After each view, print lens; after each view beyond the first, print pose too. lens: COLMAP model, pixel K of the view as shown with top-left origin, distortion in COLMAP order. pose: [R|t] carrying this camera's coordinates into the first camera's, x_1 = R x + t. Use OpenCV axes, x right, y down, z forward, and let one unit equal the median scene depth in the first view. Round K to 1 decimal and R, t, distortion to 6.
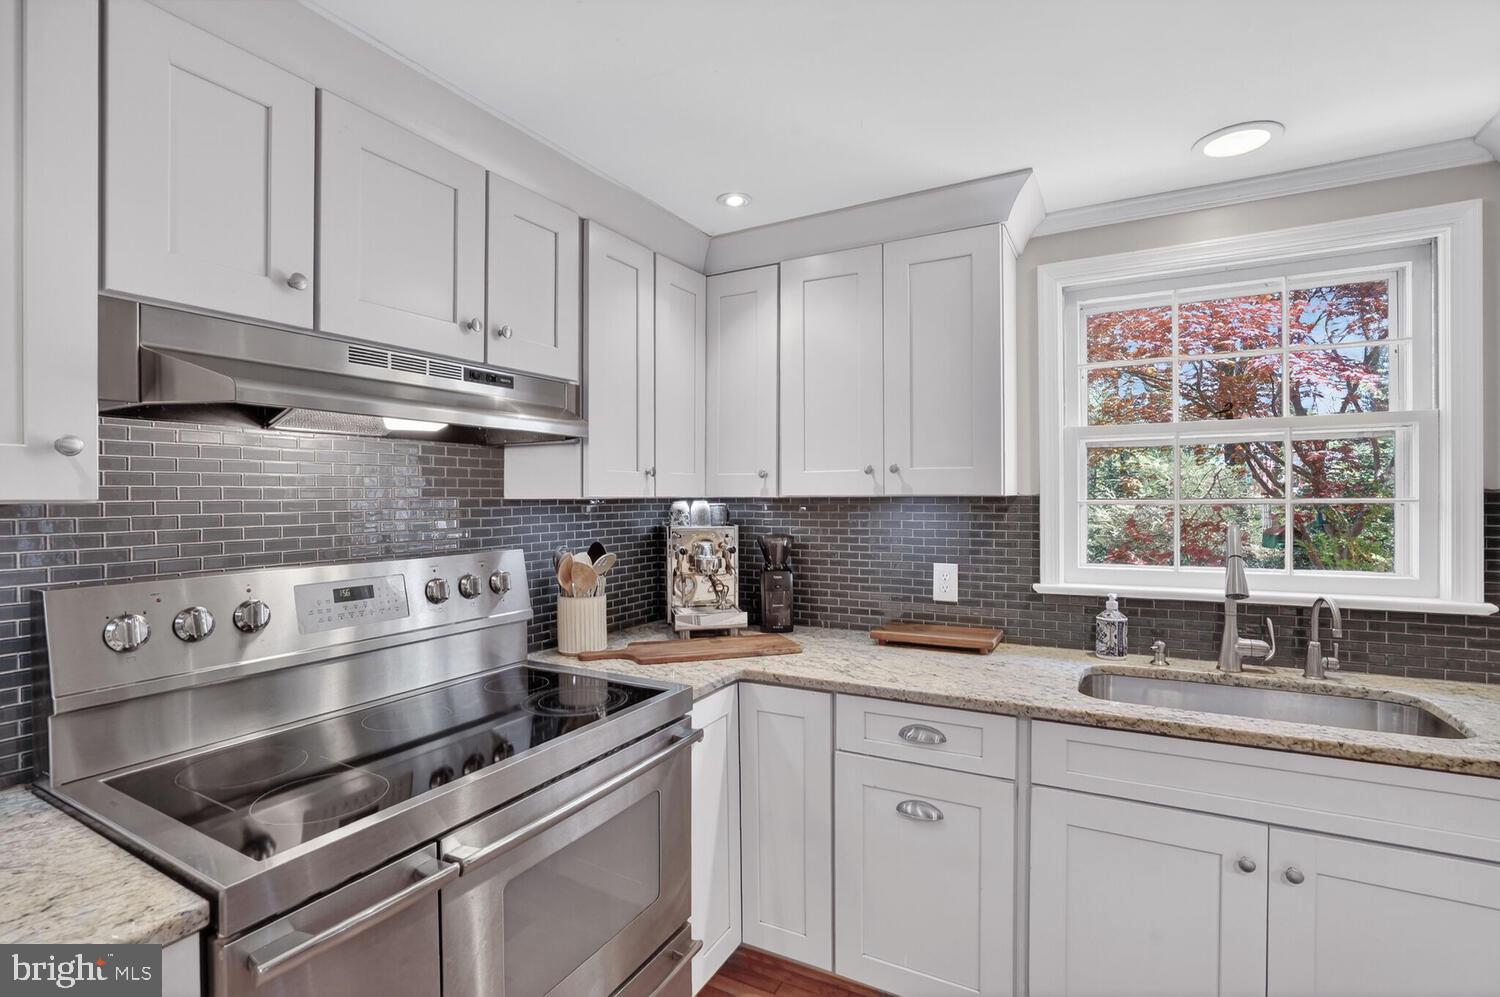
lens RADIAL K [[703.5, 0, 750.0], [0, 703.5, 498.5], [0, 0, 1]] dist [-0.060624, 0.025366]
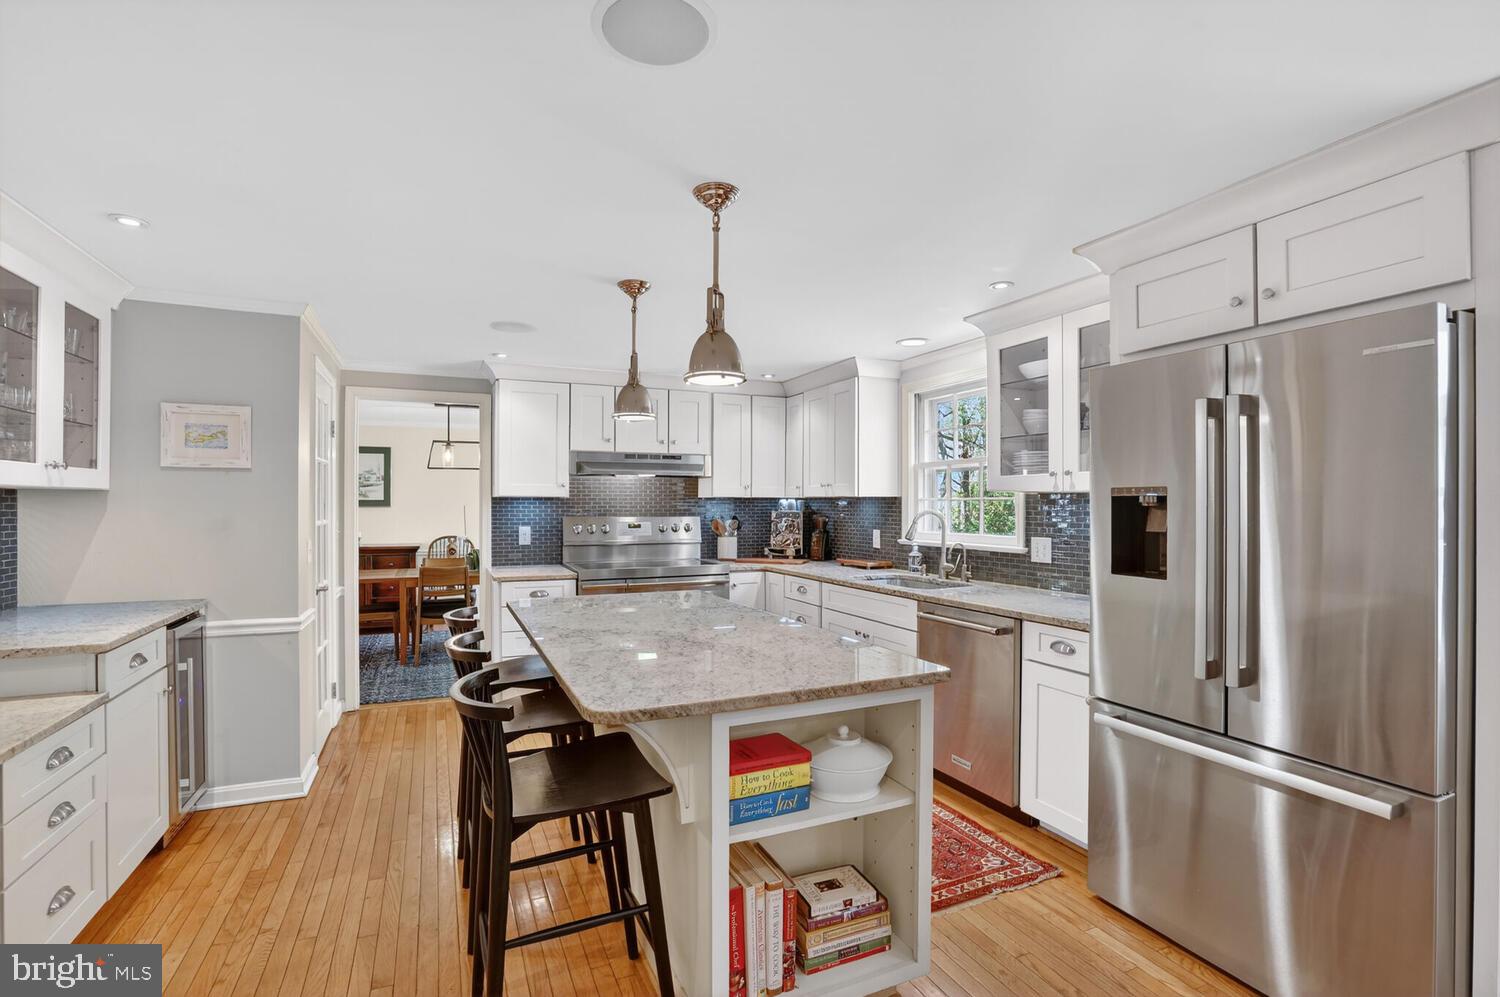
lens RADIAL K [[703.5, 0, 750.0], [0, 703.5, 498.5], [0, 0, 1]] dist [-0.060624, 0.025366]
pose [[0.799856, 0.001789, -0.600189, 1.528332], [-0.004091, 0.999989, -0.002472, 0.009578], [0.600178, 0.004433, 0.799854, -1.100445]]
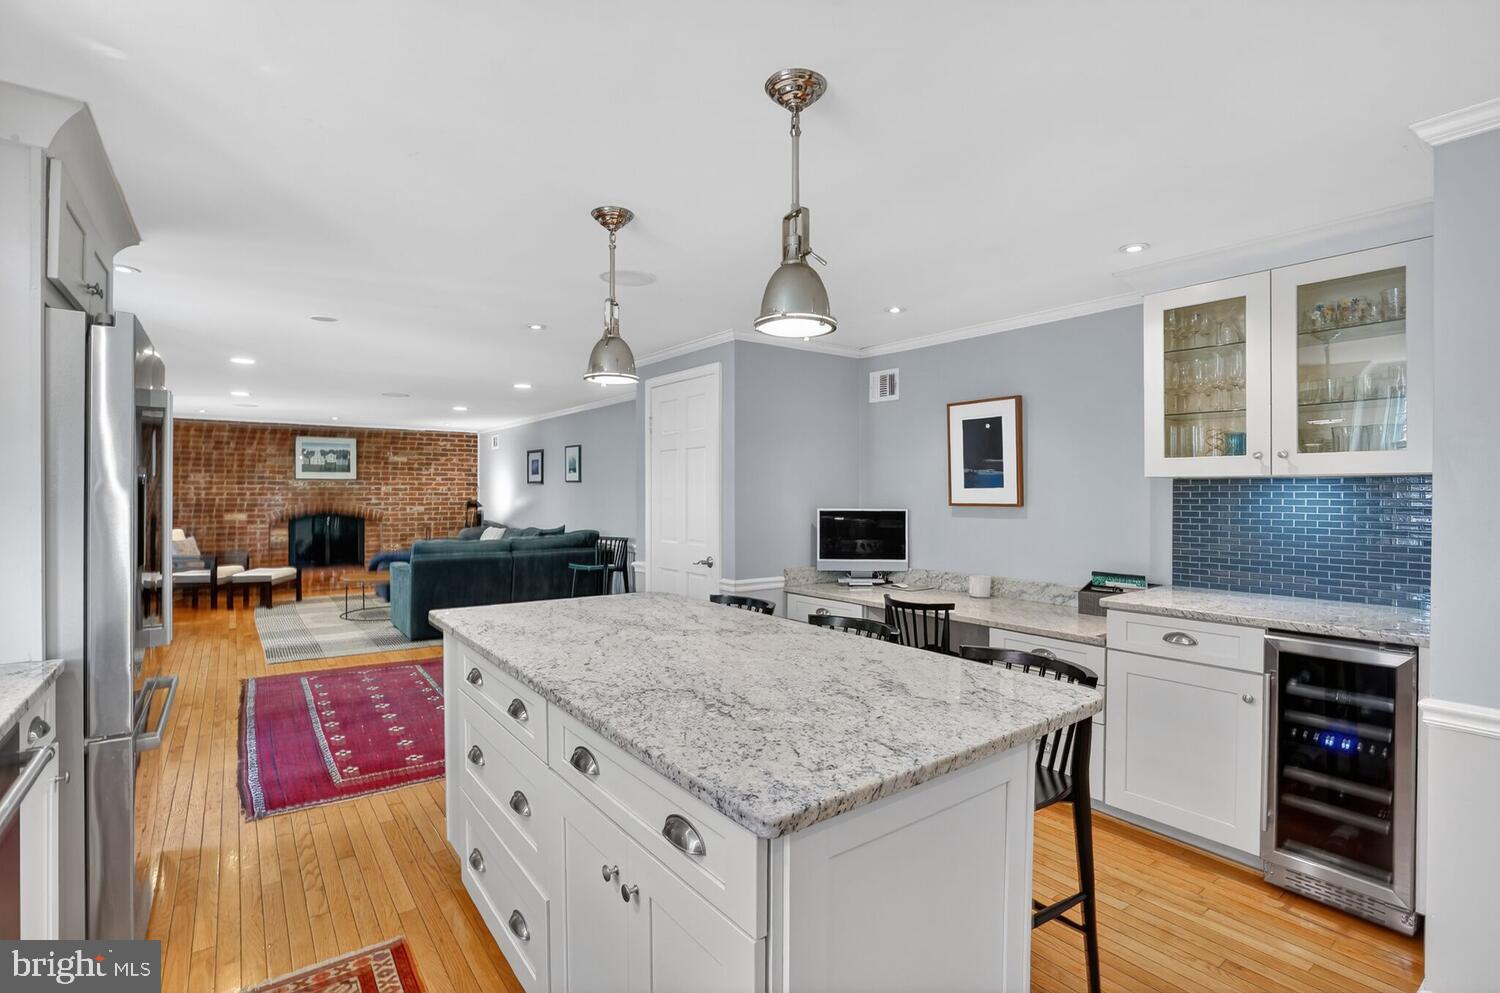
lens RADIAL K [[703.5, 0, 750.0], [0, 703.5, 496.5], [0, 0, 1]] dist [-0.060624, 0.025366]
pose [[-0.912937, 0.000809, 0.408100, 0.091755], [0.001938, 0.999995, 0.002355, 0.027492], [-0.408096, 0.002941, -0.912934, 0.788414]]
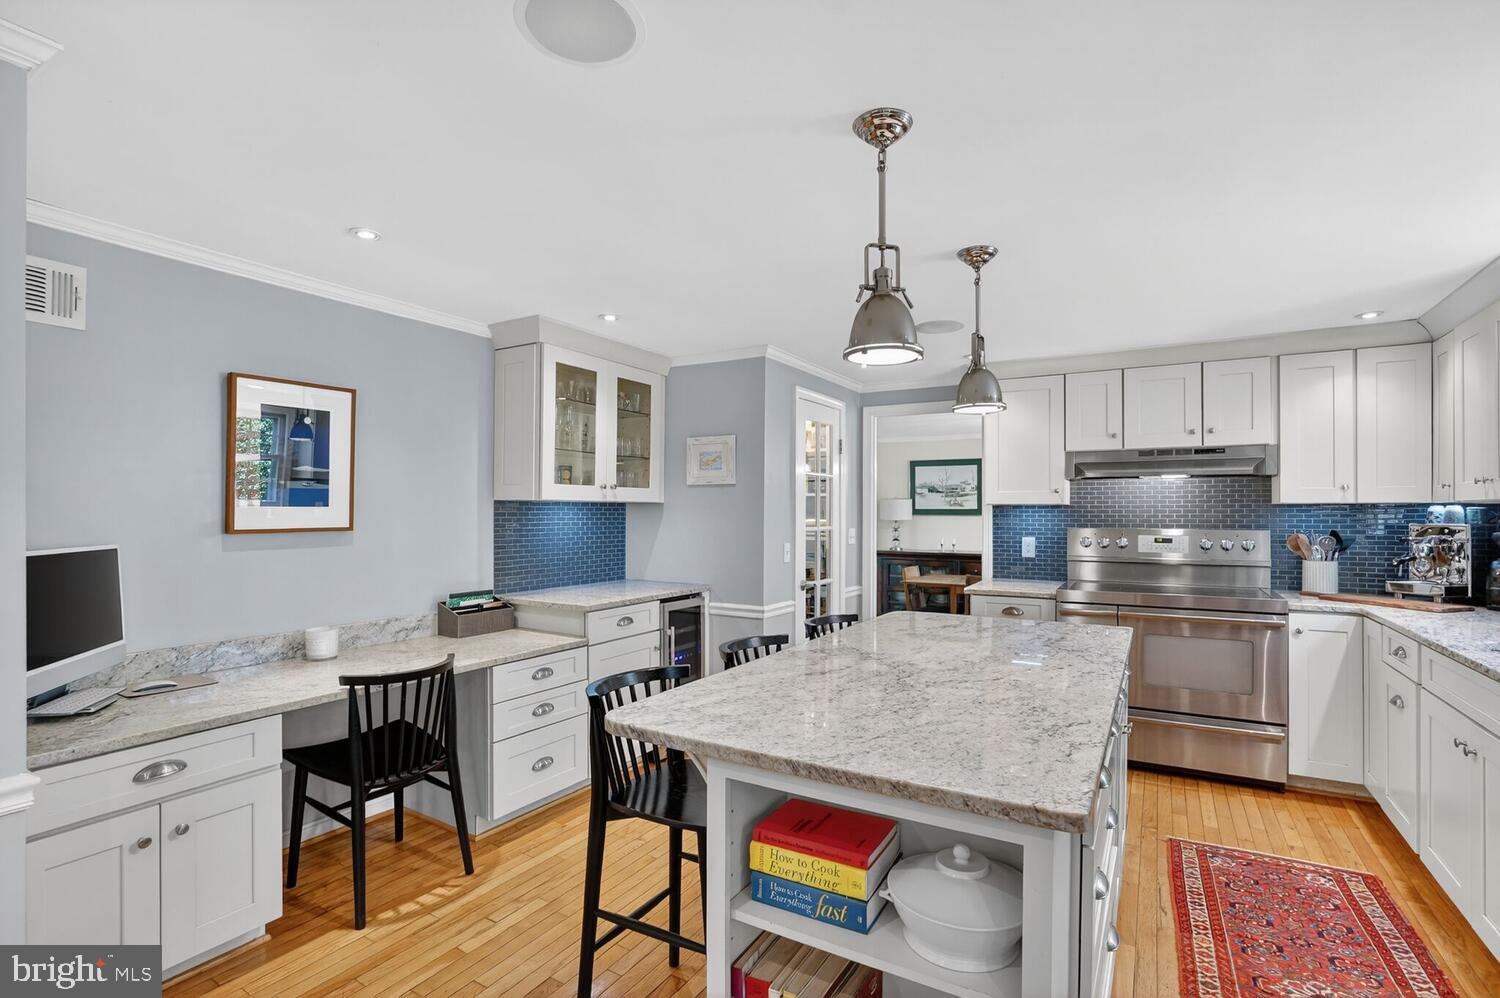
lens RADIAL K [[706.1, 0, 750.0], [0, 706.1, 499.0], [0, 0, 1]] dist [-0.064759, 0.027516]
pose [[-0.038560, -0.012914, -0.999173, 1.710490], [-0.000318, 0.999917, -0.012911, 0.011455], [0.999256, -0.000180, -0.038561, -0.377867]]
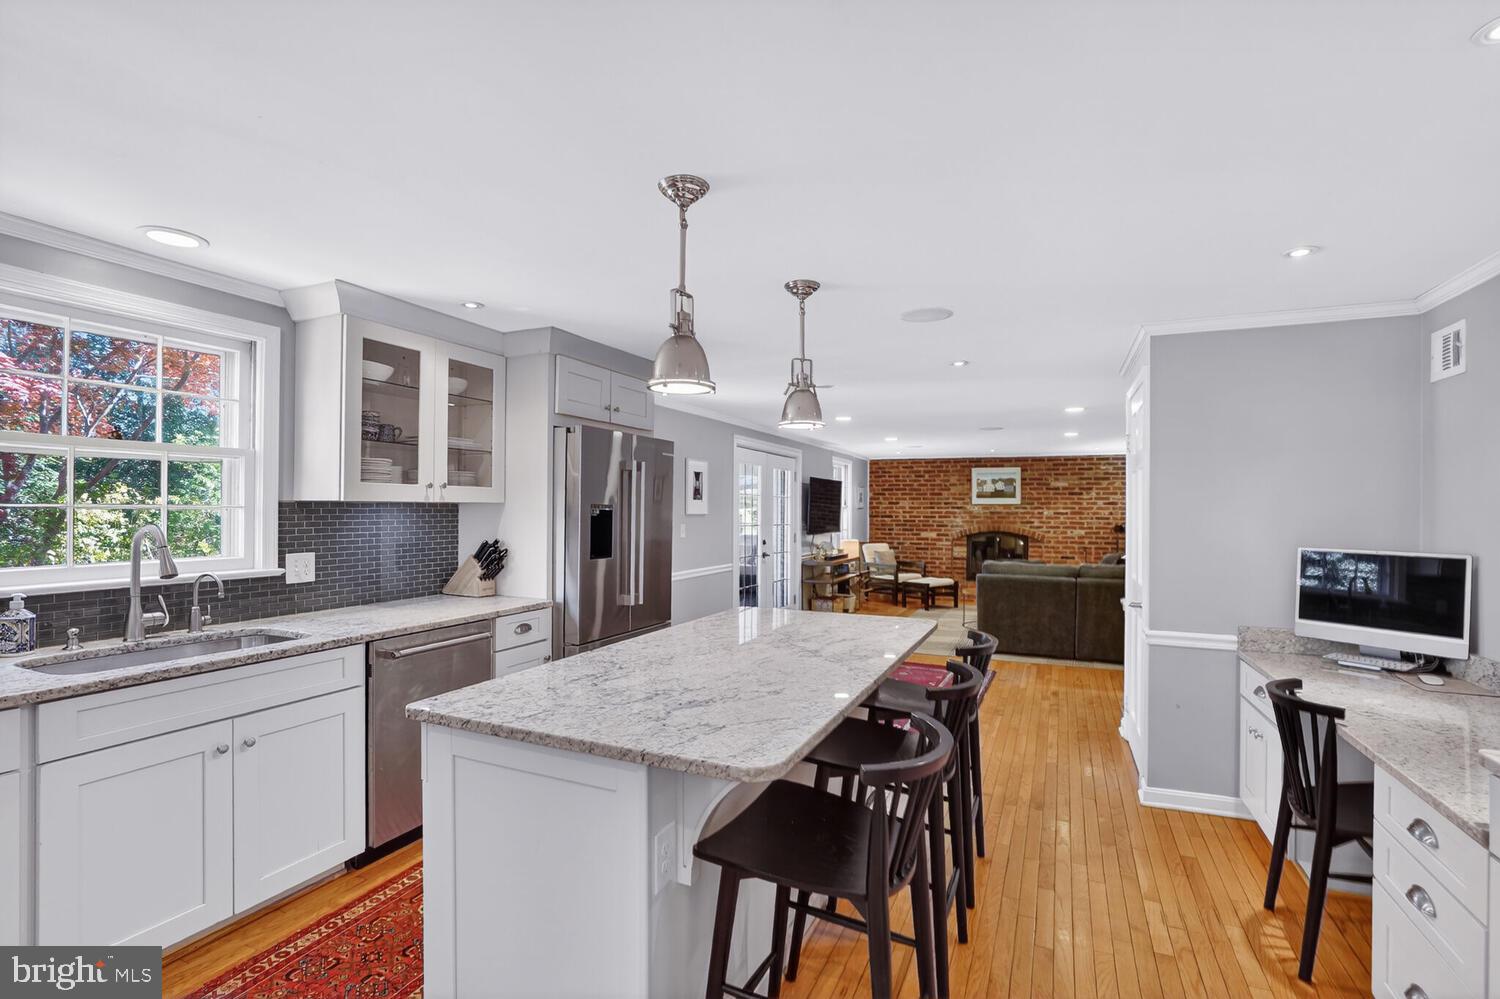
lens RADIAL K [[706.1, 0, 750.0], [0, 706.1, 499.5], [0, 0, 1]] dist [-0.064759, 0.027516]
pose [[-0.082035, 0.019710, 0.996435, -0.641439], [-0.009064, 0.999748, -0.020522, 0.006525], [-0.996588, -0.010716, -0.081836, -0.022029]]
